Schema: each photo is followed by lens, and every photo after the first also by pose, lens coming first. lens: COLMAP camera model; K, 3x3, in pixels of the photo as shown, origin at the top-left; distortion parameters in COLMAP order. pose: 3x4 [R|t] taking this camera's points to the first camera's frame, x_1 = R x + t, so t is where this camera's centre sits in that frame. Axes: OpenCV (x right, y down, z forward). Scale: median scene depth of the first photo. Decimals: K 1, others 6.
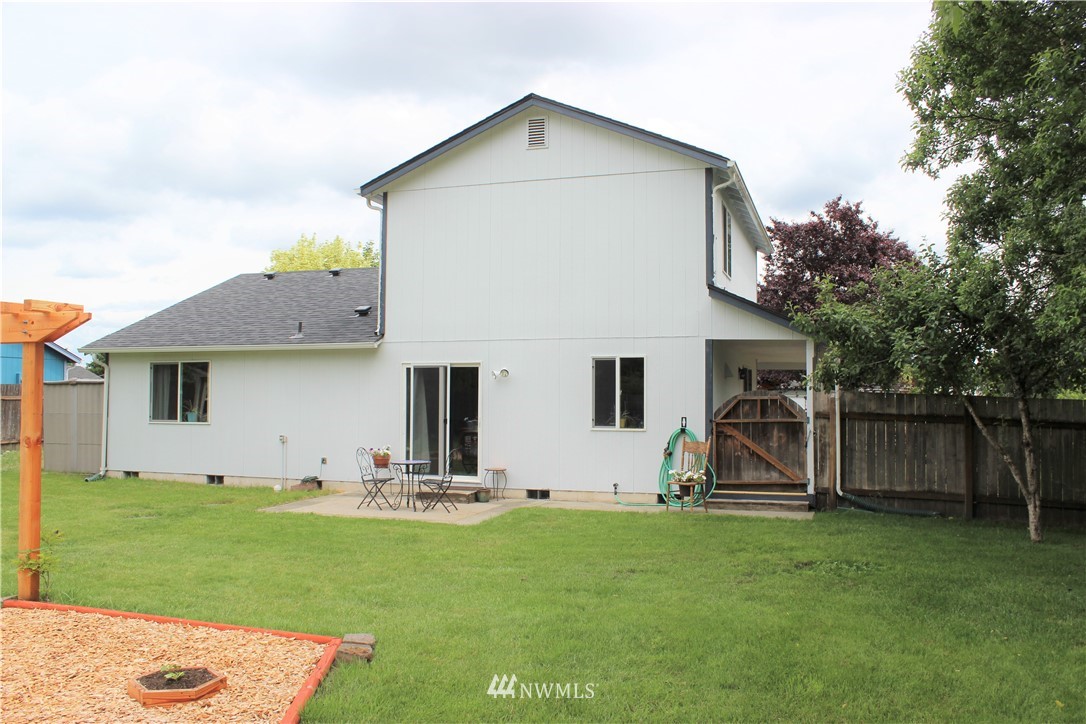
lens RADIAL K [[901.0, 0, 545.1], [0, 901.0, 383.5], [0, 0, 1]] dist [-0.165534, 0.155381]
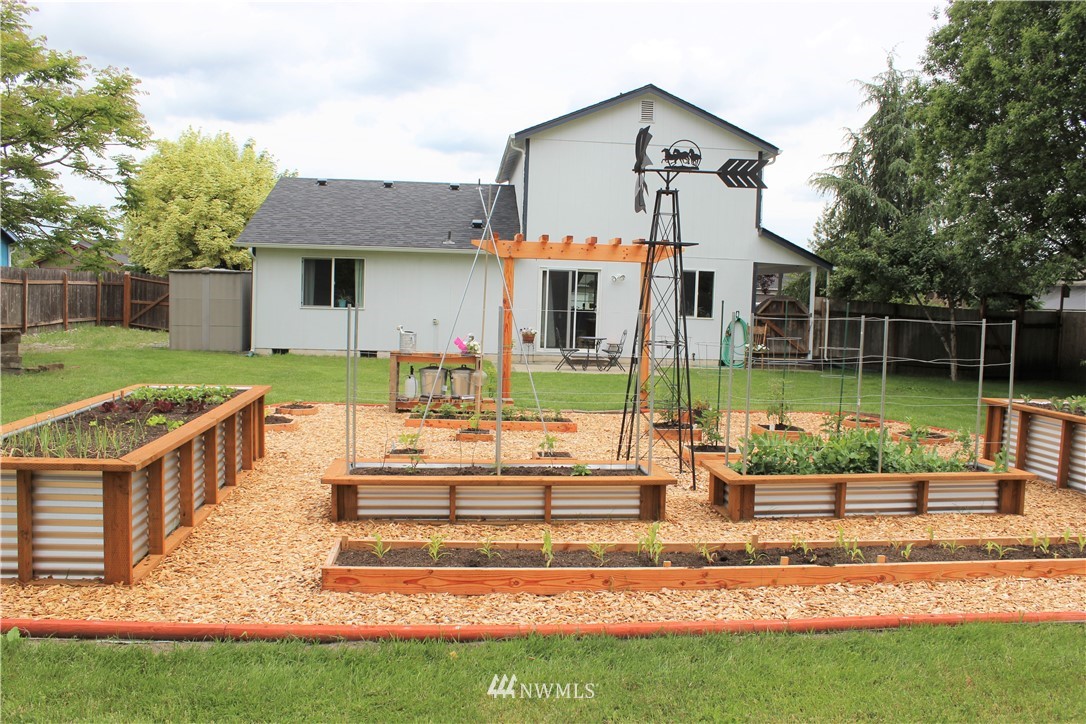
lens RADIAL K [[901.0, 0, 545.1], [0, 901.0, 383.5], [0, 0, 1]] dist [-0.165534, 0.155381]
pose [[0.916388, -0.013391, 0.400066, -0.767257], [-0.034263, 0.993148, 0.111726, 0.000338], [-0.398821, -0.116092, 0.909651, -0.296840]]
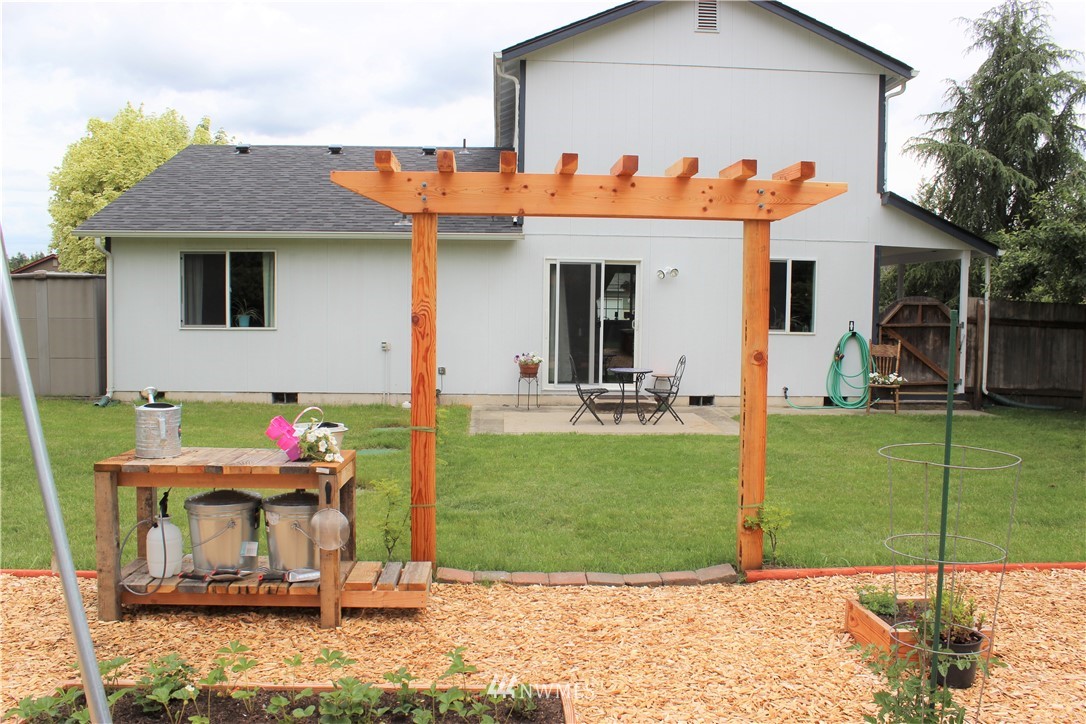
lens RADIAL K [[901.0, 0, 545.1], [0, 901.0, 383.5], [0, 0, 1]] dist [-0.165534, 0.155381]
pose [[0.931450, -0.024755, 0.363027, -0.527446], [-0.014625, 0.994330, 0.105329, 0.007137], [-0.363576, -0.103418, 0.925806, 0.184645]]
